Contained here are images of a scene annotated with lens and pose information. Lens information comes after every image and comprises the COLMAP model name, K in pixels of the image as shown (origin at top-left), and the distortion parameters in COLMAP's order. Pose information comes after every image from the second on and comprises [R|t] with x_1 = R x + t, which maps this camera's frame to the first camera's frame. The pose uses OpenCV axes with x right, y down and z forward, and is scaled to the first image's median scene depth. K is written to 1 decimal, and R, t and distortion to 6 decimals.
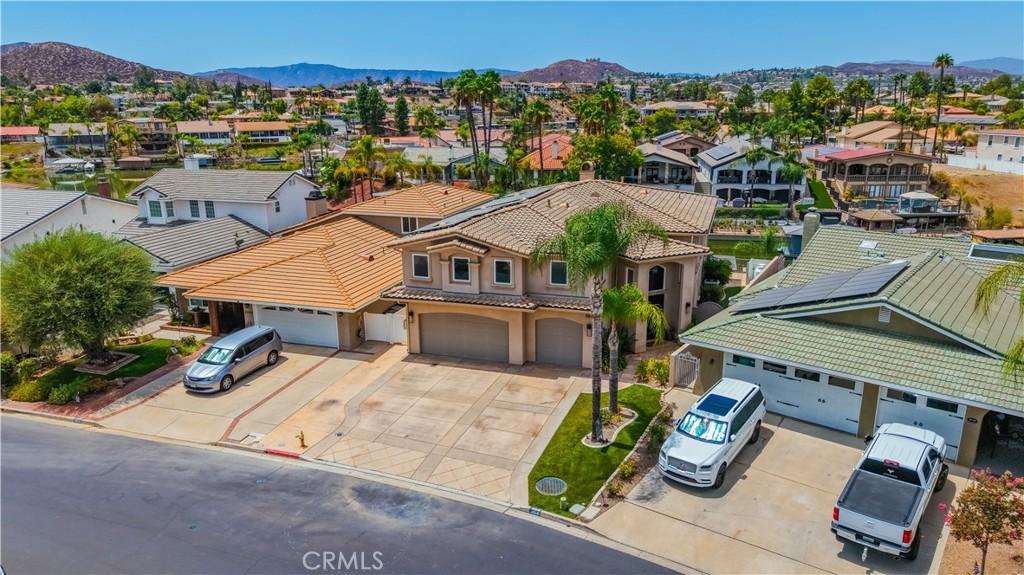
lens RADIAL K [[683.8, 0, 513.6], [0, 683.8, 286.8], [0, 0, 1]] dist [0.022585, -0.025306]
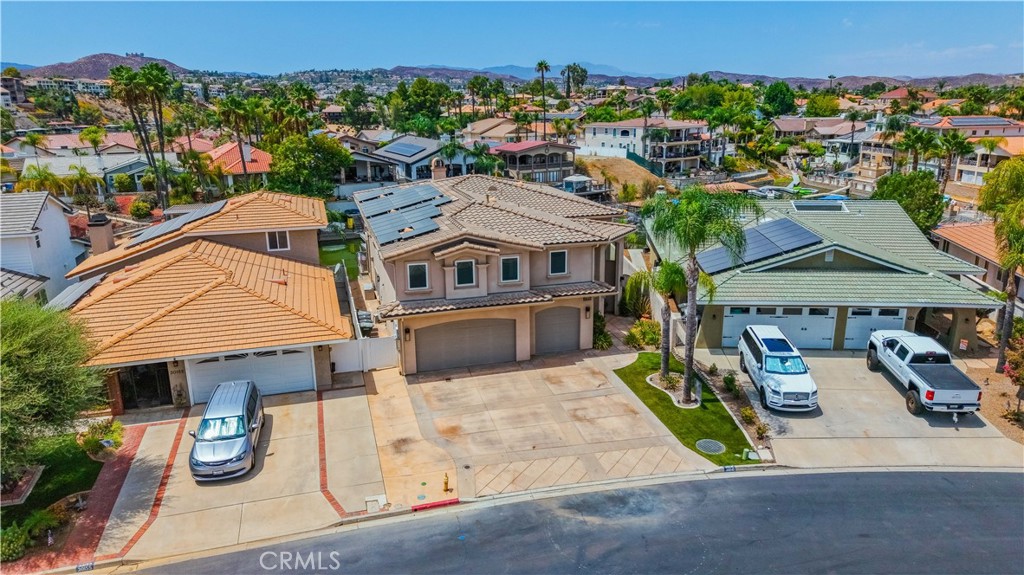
lens RADIAL K [[683.8, 0, 515.1], [0, 683.8, 291.7], [0, 0, 1]] dist [0.022585, -0.025306]
pose [[0.826075, -0.152558, 0.542518, -0.524506], [0.149239, 0.987513, 0.050451, -0.036556], [-0.543440, 0.039288, 0.838528, 0.170977]]
